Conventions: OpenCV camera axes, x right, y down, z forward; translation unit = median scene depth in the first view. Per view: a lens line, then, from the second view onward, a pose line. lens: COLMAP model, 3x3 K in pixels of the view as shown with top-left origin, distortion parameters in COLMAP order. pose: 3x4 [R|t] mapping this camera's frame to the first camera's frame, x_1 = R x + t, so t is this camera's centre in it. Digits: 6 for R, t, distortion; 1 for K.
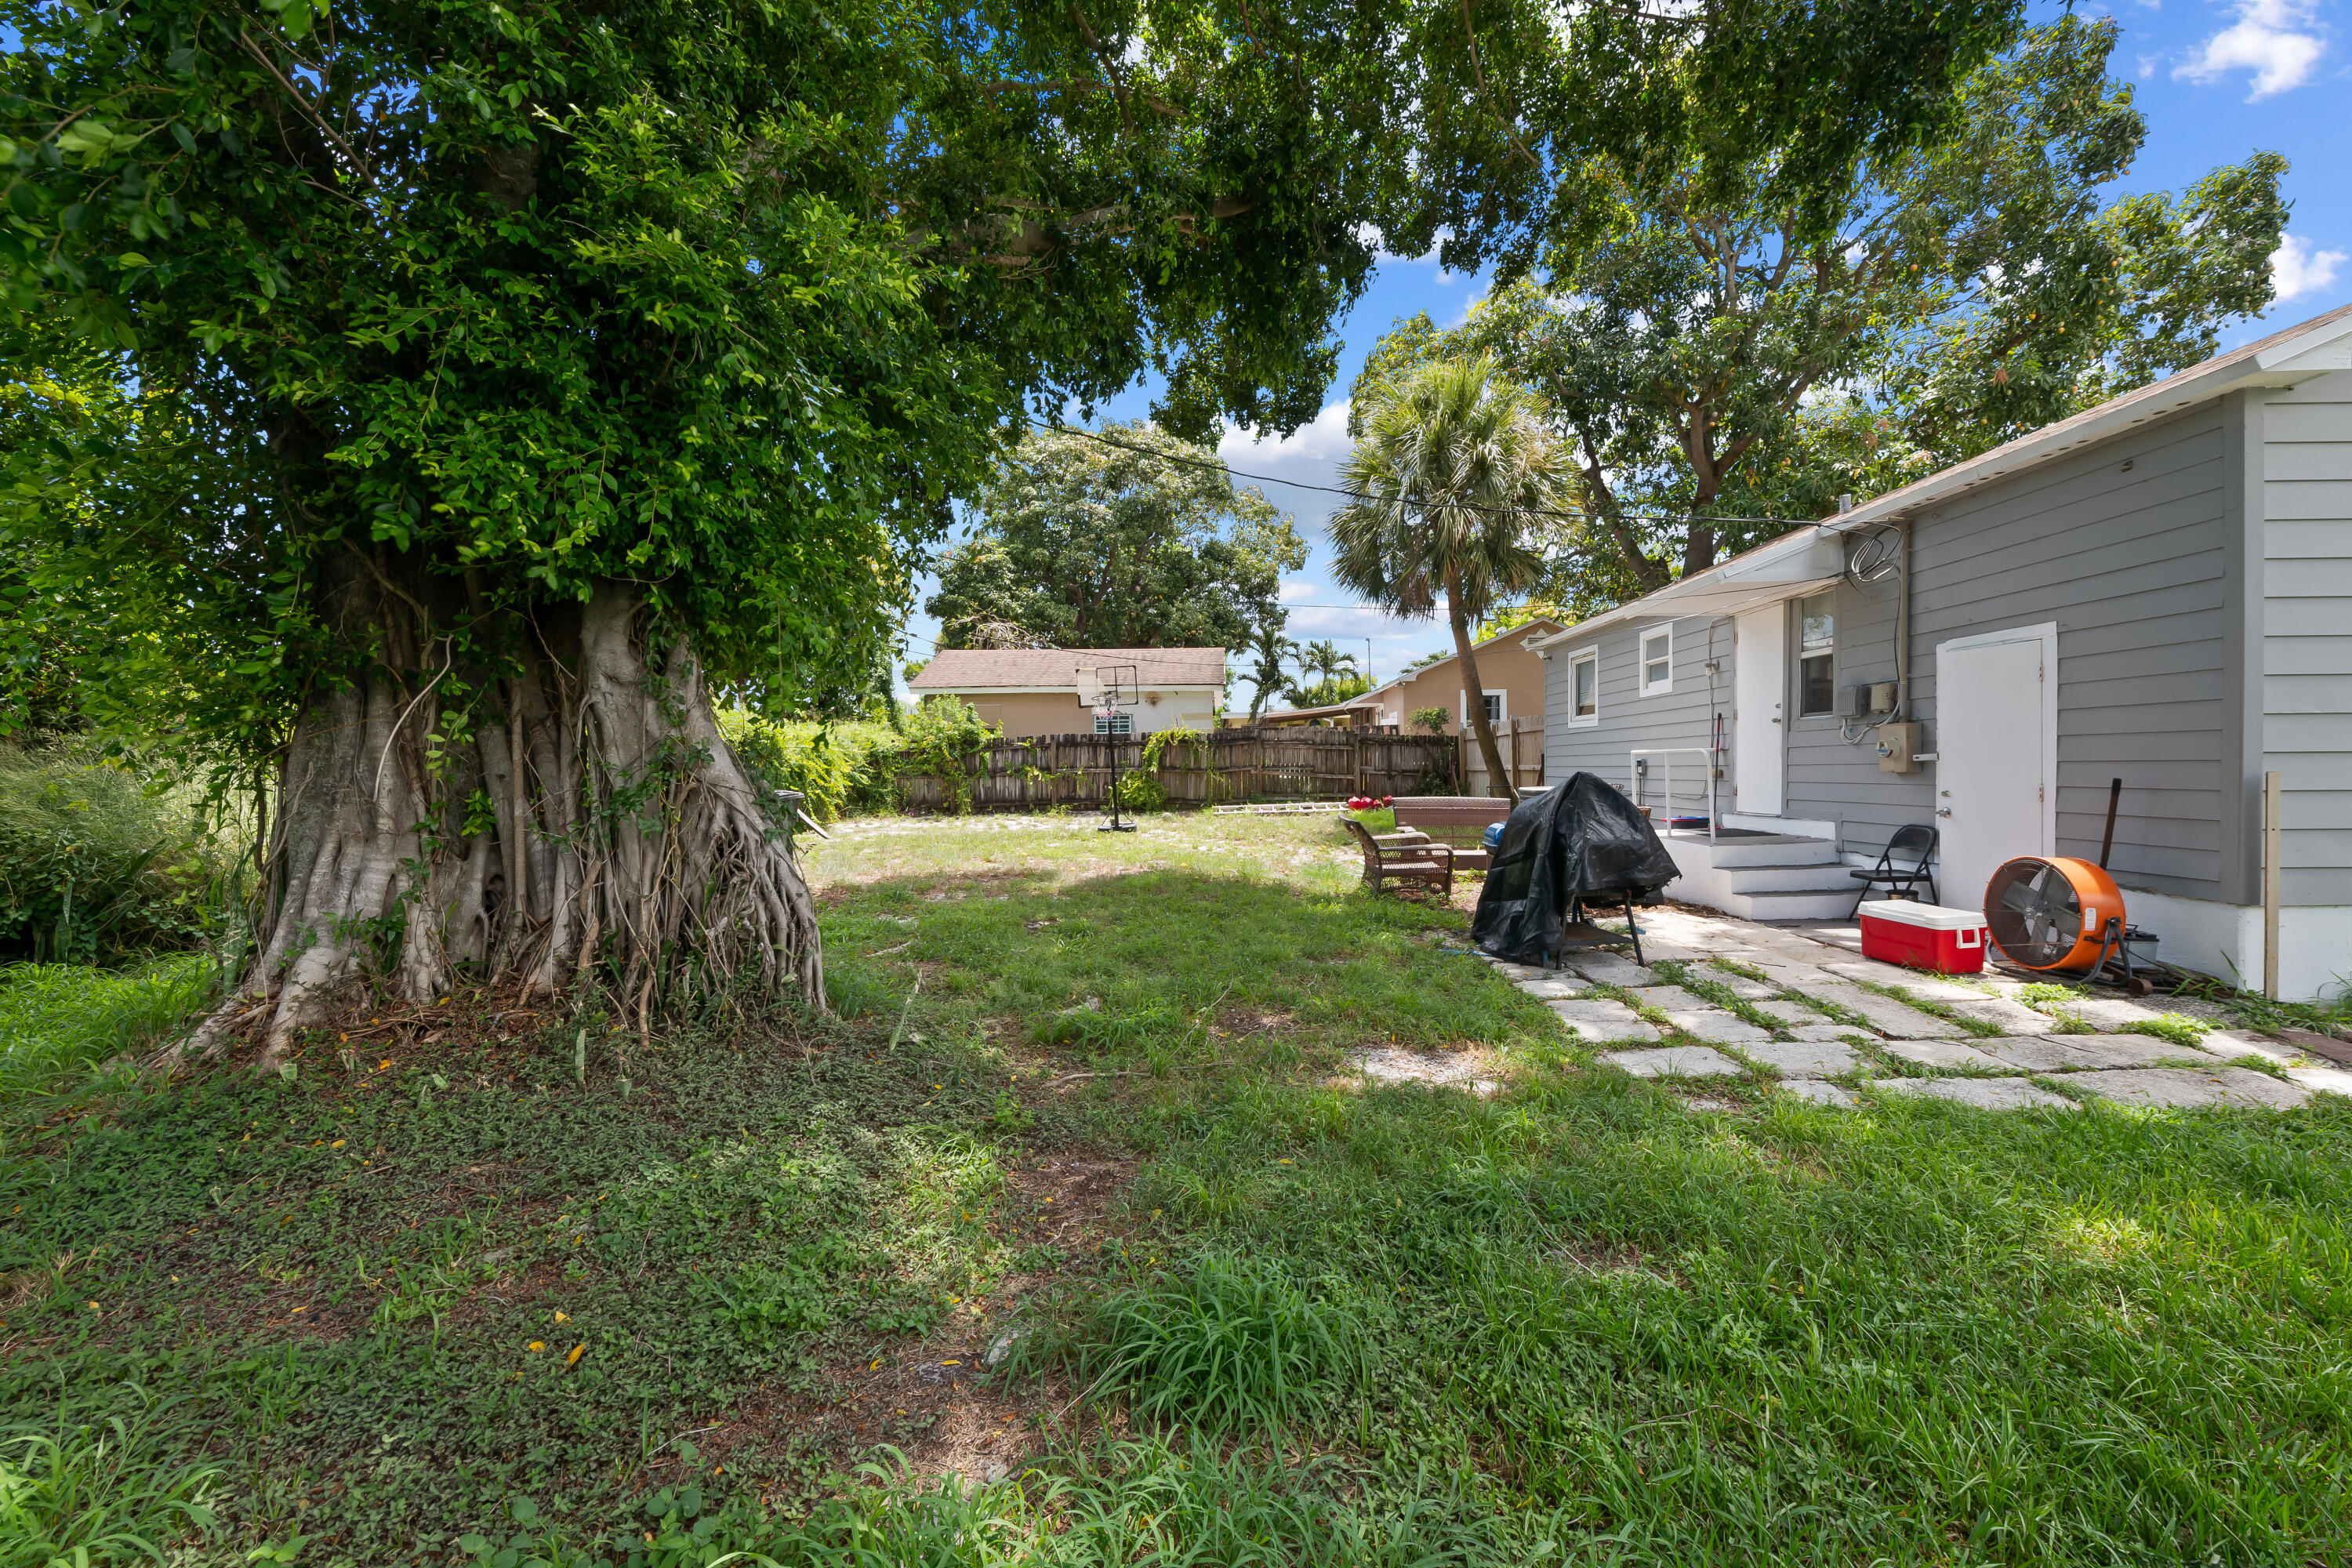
lens RADIAL K [[929.1, 0, 1181.5], [0, 929.1, 782.1], [0, 0, 1]] dist [0.001748, -0.003354]
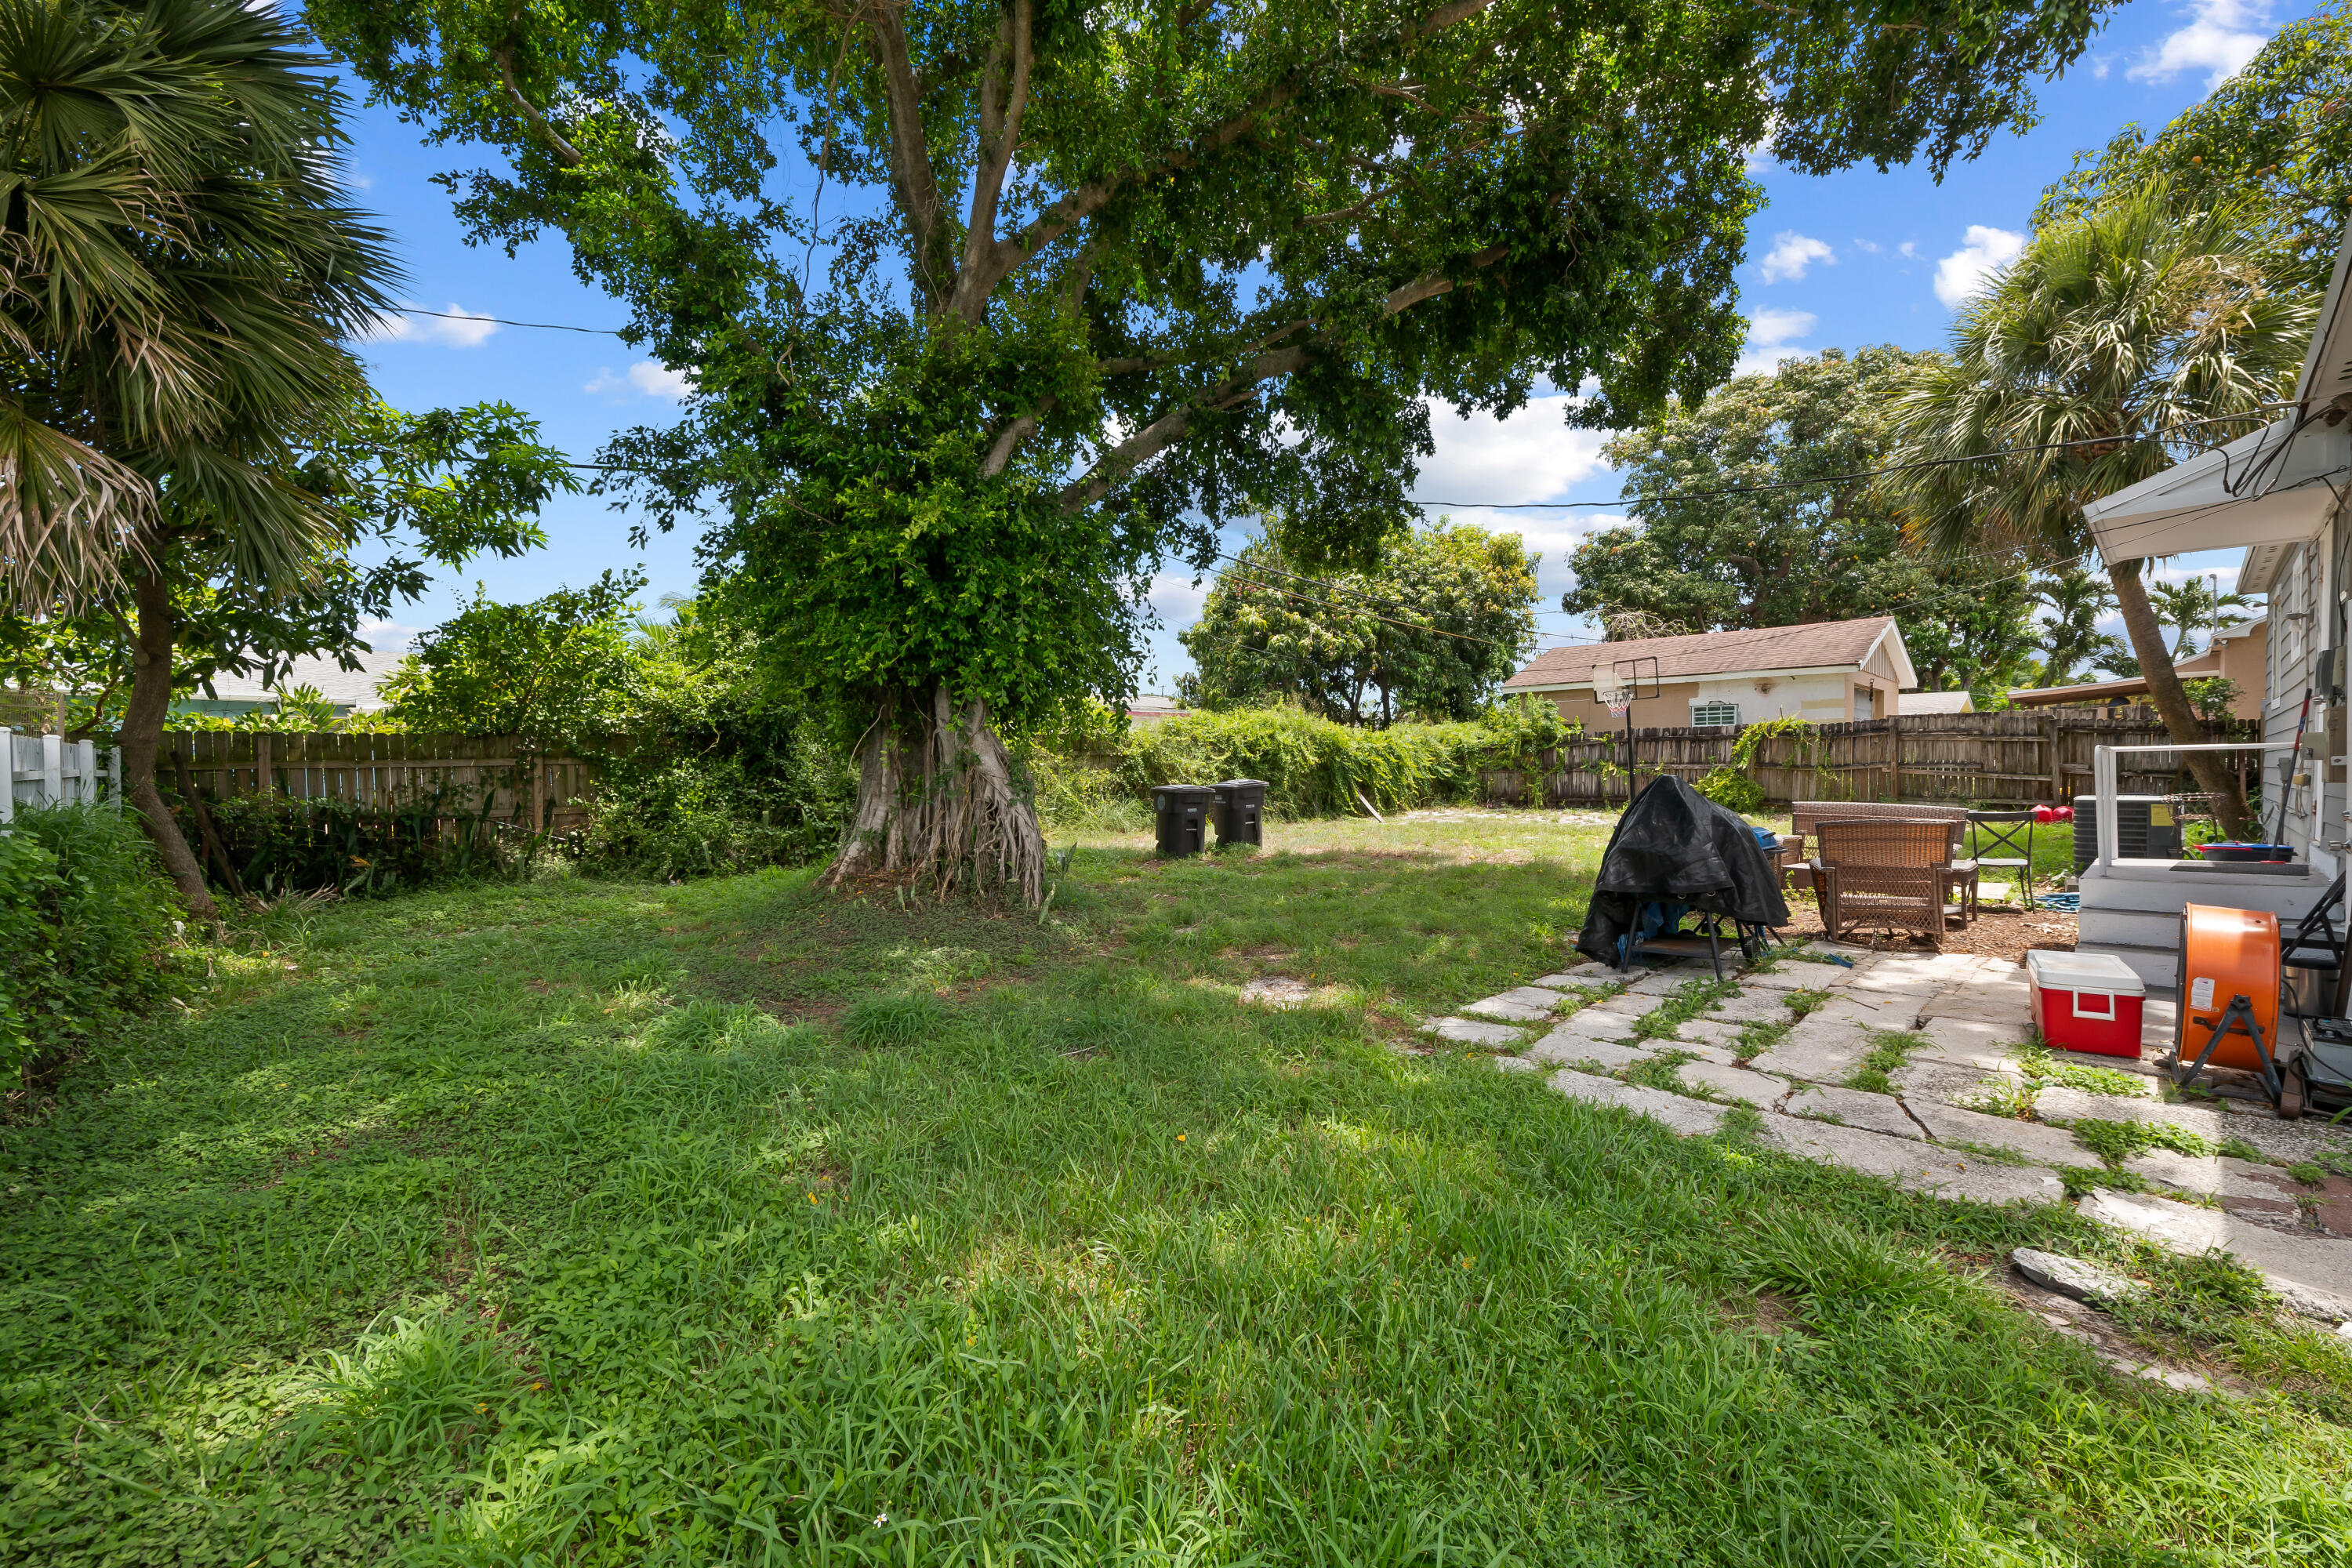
lens RADIAL K [[929.1, 0, 1181.5], [0, 929.1, 782.1], [0, 0, 1]] dist [0.001748, -0.003354]
pose [[0.698205, 0.019870, -0.715622, 0.227955], [-0.014558, 0.999802, 0.013556, -0.002331], [0.715749, 0.000953, 0.698356, -0.009026]]
